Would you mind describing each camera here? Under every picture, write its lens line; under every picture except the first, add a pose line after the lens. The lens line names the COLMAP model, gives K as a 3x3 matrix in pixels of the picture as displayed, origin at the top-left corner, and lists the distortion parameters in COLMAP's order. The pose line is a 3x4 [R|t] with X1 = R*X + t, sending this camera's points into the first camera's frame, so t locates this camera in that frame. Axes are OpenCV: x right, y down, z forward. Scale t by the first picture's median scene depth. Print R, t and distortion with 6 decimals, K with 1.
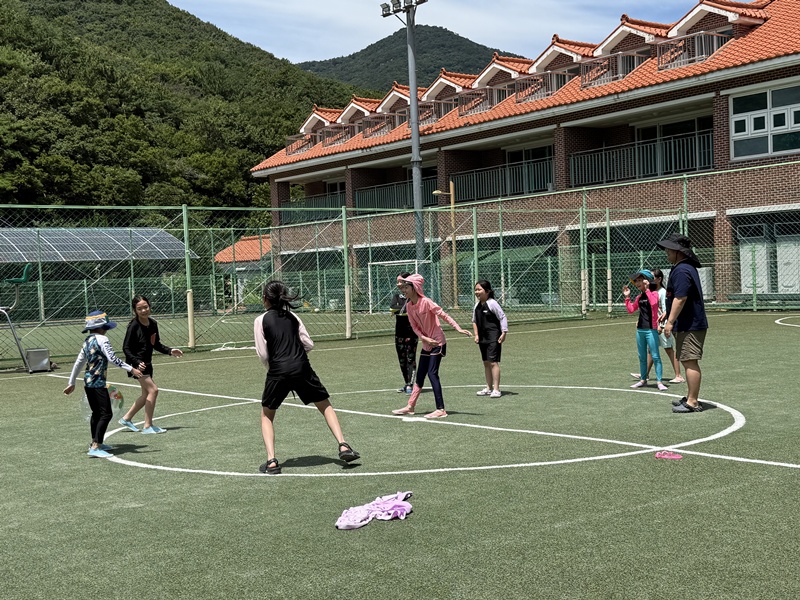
lens RADIAL K [[1091.7, 0, 400.0], [0, 1091.7, 300.0], [0, 0, 1]] dist [-0.027583, -0.083805]
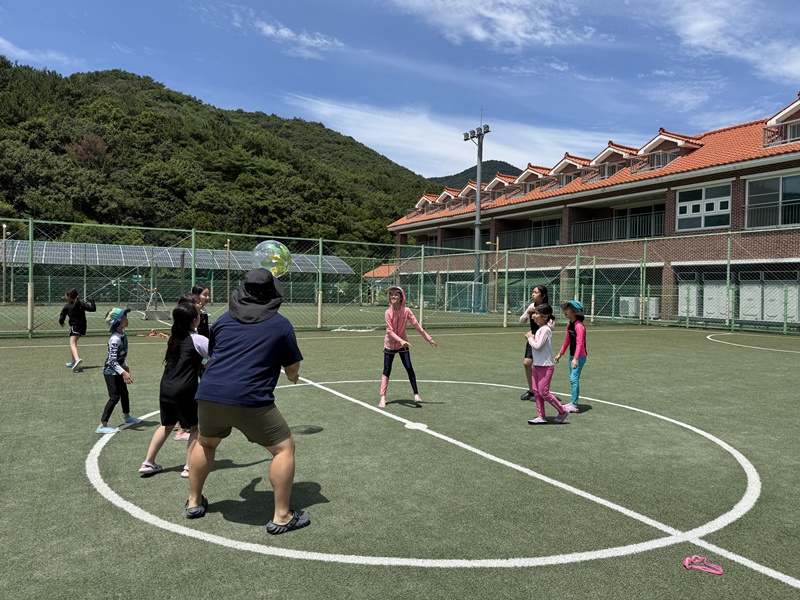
lens RADIAL K [[557.4, 0, 384.7], [0, 557.4, 299.3], [0, 0, 1]] dist [0.003763, -0.106685]
pose [[0.985519, 0.064963, -0.156627, 0.016540], [-0.065104, 0.997869, 0.004236, -0.004461], [0.156569, 0.006023, 0.987649, 0.121598]]
